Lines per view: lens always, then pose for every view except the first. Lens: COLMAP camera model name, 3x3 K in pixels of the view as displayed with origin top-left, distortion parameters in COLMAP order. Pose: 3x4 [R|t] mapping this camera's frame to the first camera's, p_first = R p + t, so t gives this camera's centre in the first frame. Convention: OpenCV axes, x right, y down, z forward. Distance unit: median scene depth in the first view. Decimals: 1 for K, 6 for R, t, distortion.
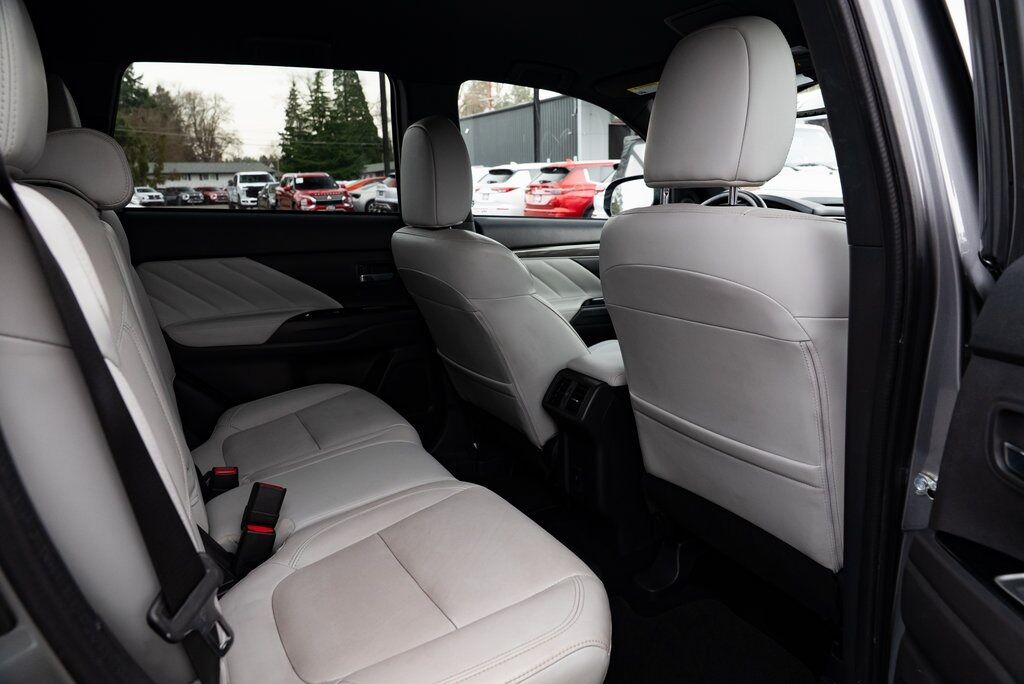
lens RADIAL K [[700.6, 0, 518.4], [0, 700.6, 343.8], [0, 0, 1]] dist [-0.041073, 0.027640]
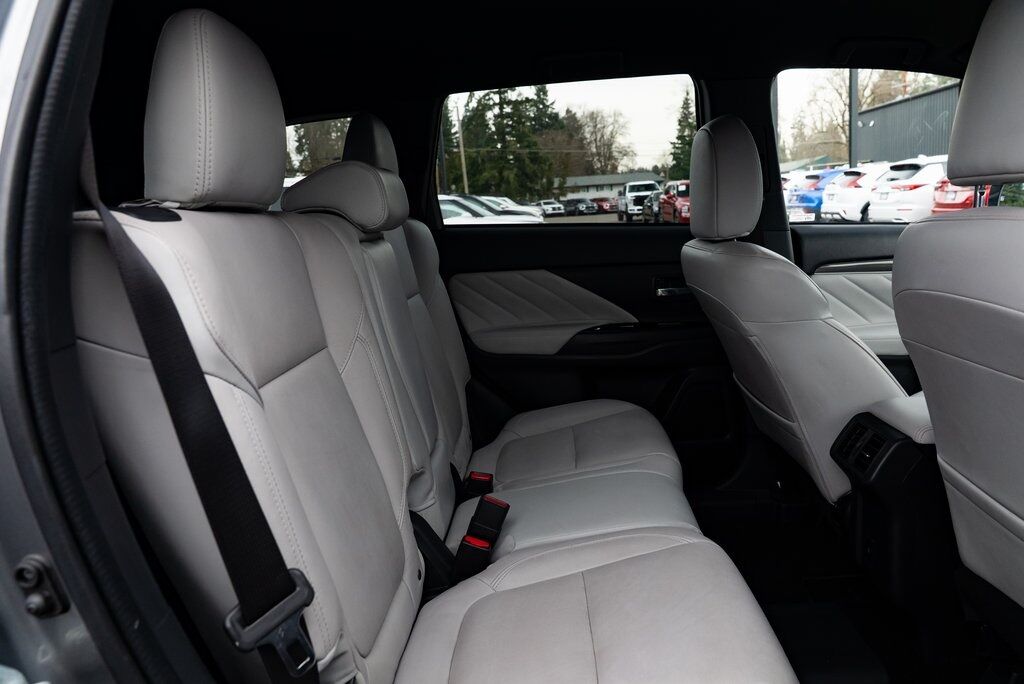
lens RADIAL K [[700.6, 0, 509.6], [0, 700.6, 340.0], [0, 0, 1]] dist [-0.041073, 0.027640]
pose [[0.853650, 0.057463, -0.517667, 0.093705], [-0.064350, 0.997917, 0.004658, -0.018558], [0.516857, 0.029335, 0.855569, 0.074546]]
